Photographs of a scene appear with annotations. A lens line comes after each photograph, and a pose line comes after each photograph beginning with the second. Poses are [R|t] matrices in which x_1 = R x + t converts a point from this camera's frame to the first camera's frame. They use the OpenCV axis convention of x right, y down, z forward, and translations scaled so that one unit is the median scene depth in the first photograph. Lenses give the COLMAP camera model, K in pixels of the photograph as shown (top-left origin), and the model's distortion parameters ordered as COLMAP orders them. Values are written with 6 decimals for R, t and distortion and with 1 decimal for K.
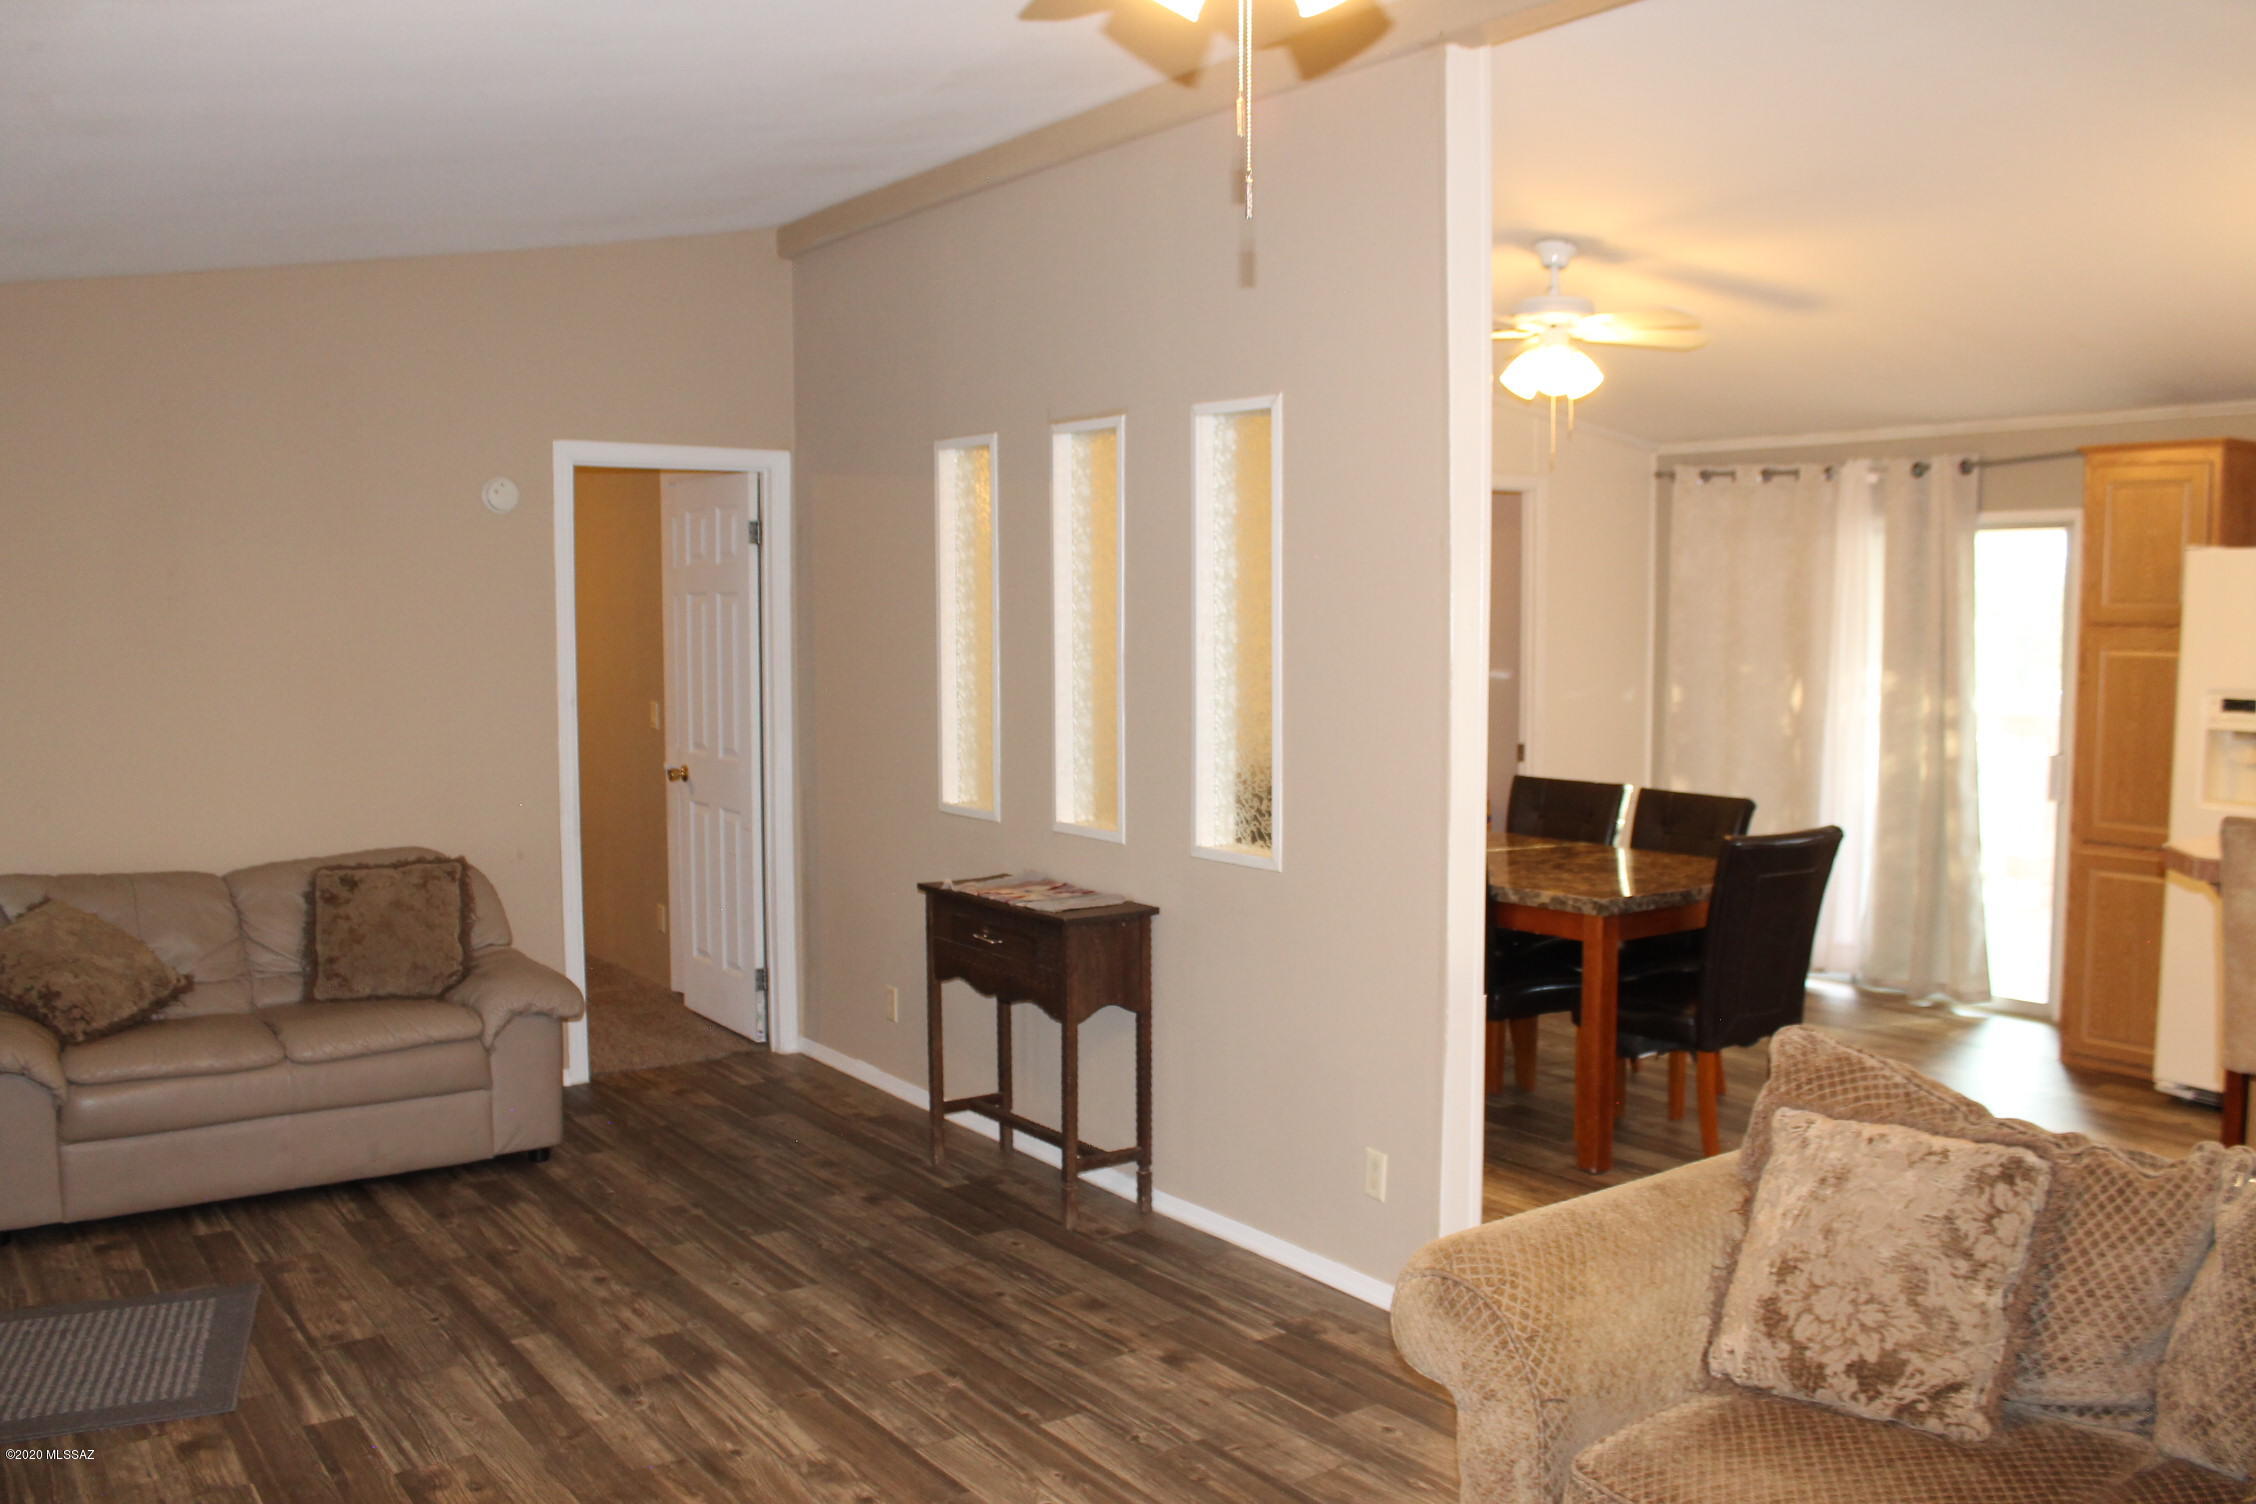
lens RADIAL K [[1913.8, 0, 1128.0], [0, 1913.8, 752.0], [0, 0, 1]] dist [-0.076853, -0.005996]
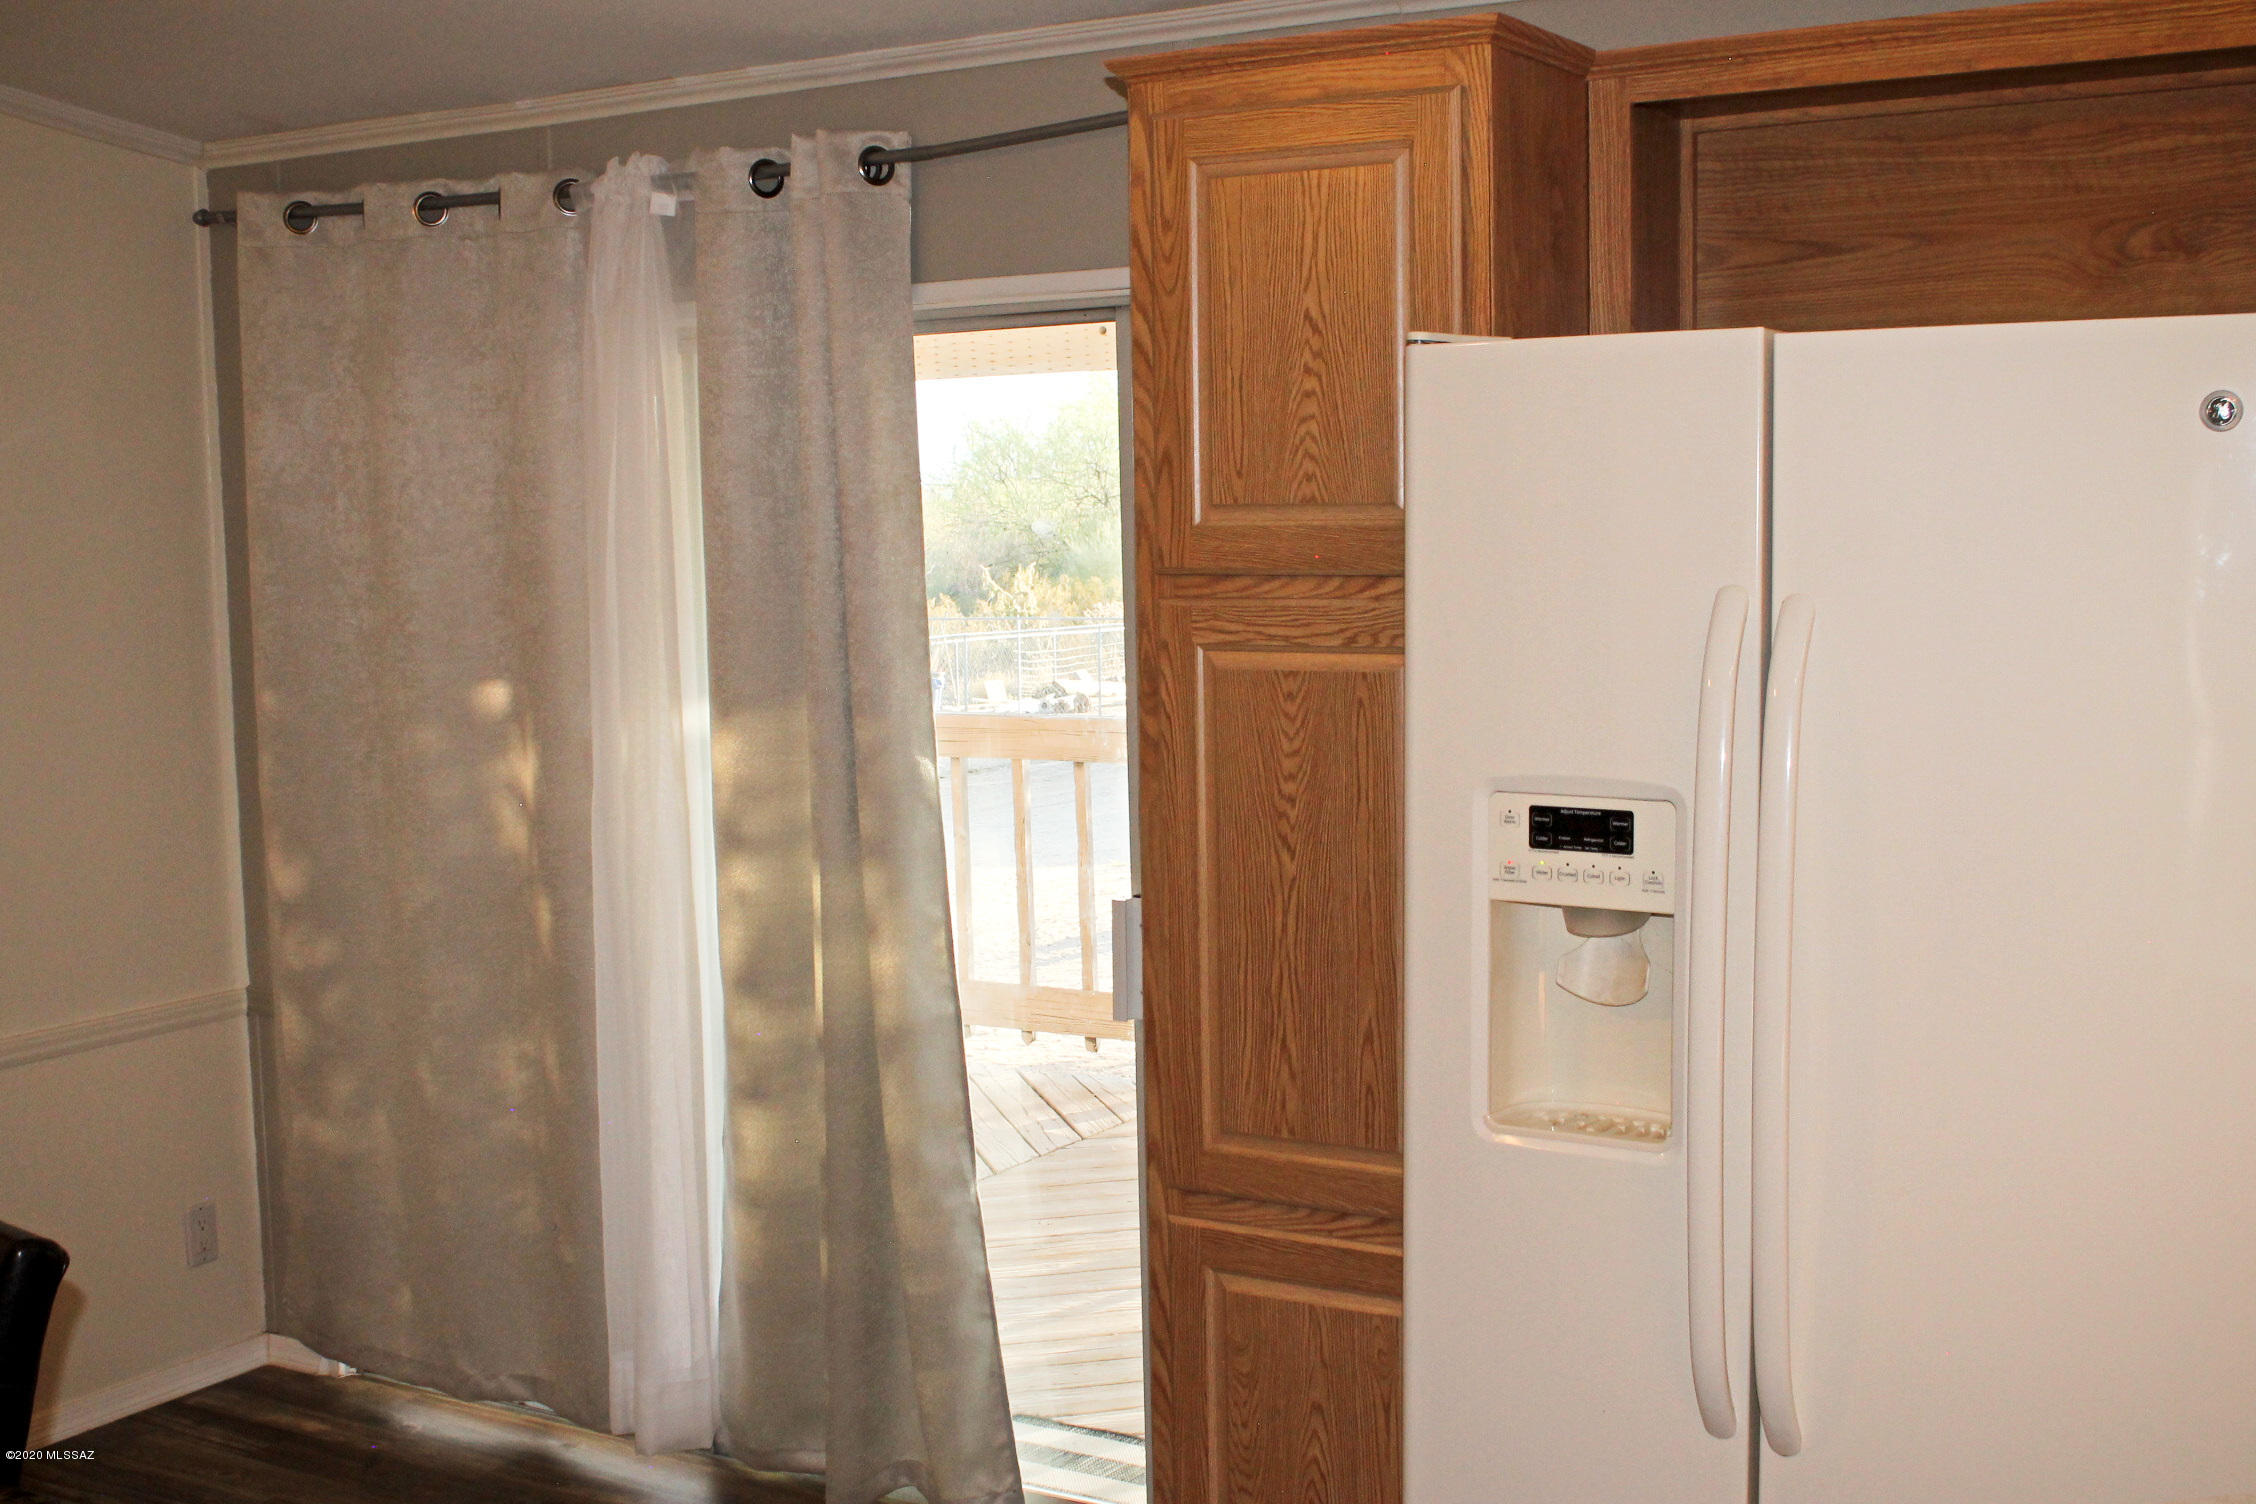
lens RADIAL K [[2573.8, 0, 1128.0], [0, 2573.8, 752.0], [0, 0, 1]] dist [-0.080204, -0.002476]
pose [[0.919618, -0.056758, 0.388691, 0.275949], [0.051625, 0.998387, 0.023647, -0.040397], [-0.389406, -0.001680, 0.921065, 0.485294]]
